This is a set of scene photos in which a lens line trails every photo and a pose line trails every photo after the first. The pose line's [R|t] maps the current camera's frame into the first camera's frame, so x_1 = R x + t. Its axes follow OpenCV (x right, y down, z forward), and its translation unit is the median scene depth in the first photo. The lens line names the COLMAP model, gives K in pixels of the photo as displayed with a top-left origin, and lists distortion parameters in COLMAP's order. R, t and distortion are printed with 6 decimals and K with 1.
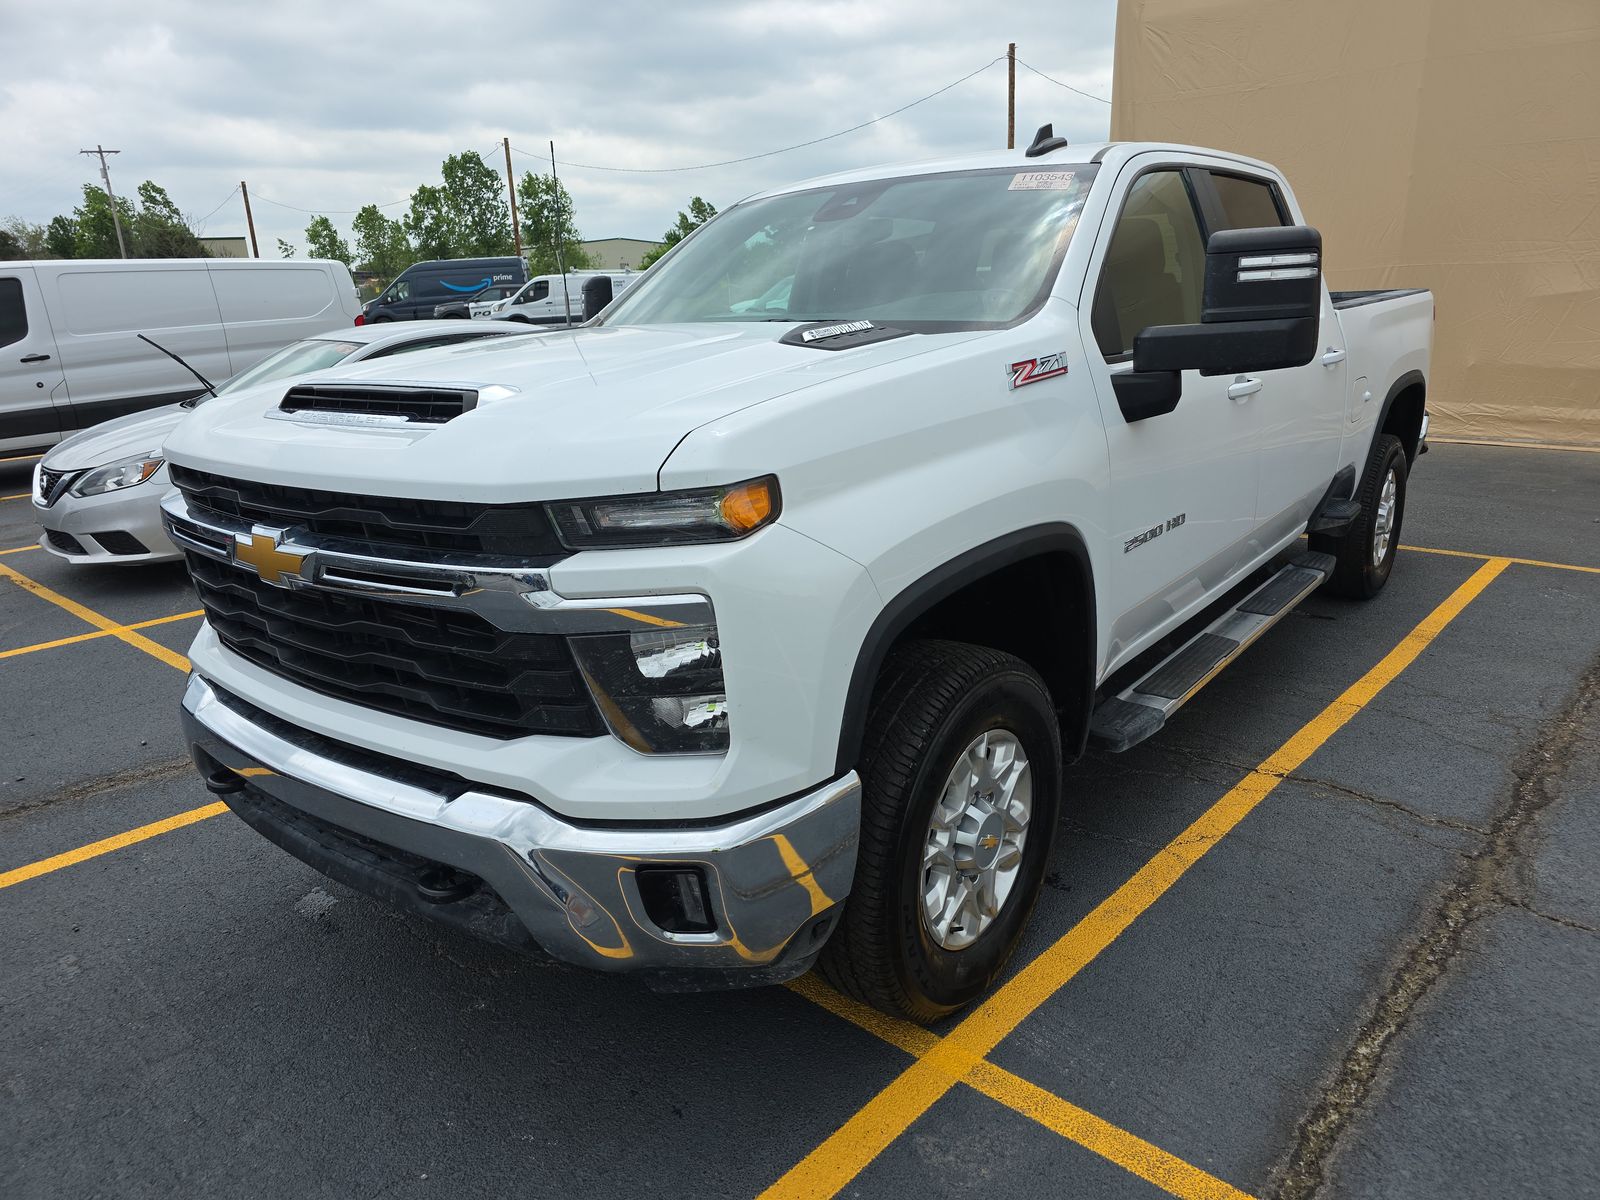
lens RADIAL K [[1059.5, 0, 800.0], [0, 1059.5, 600.0], [0, 0, 1]] dist [-0.000421, -0.001071]
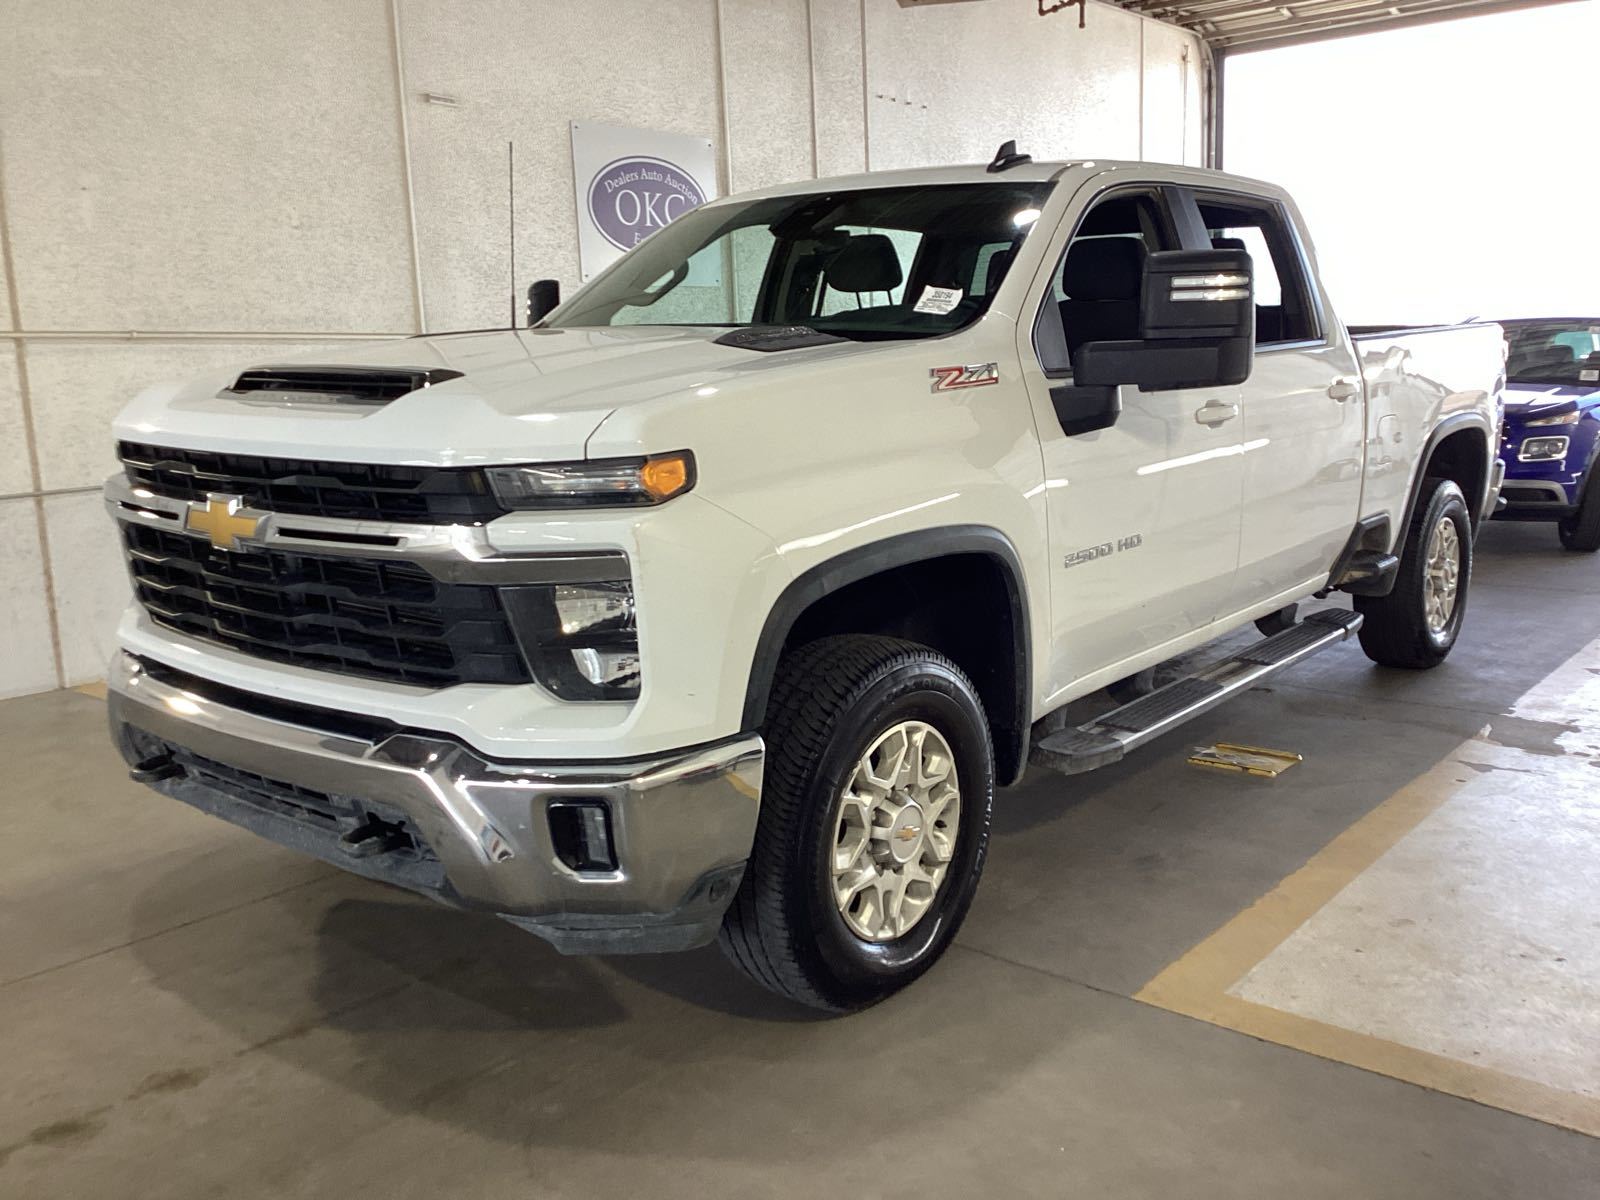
lens RADIAL K [[1515.7, 0, 800.0], [0, 1515.7, 600.0], [0, 0, 1]] dist [-0.012184, -0.003142]
pose [[0.999301, 0.034301, -0.014870, 0.106031], [-0.035570, 0.994772, -0.095723, 0.164638], [0.011508, 0.096185, 0.995297, -0.508455]]
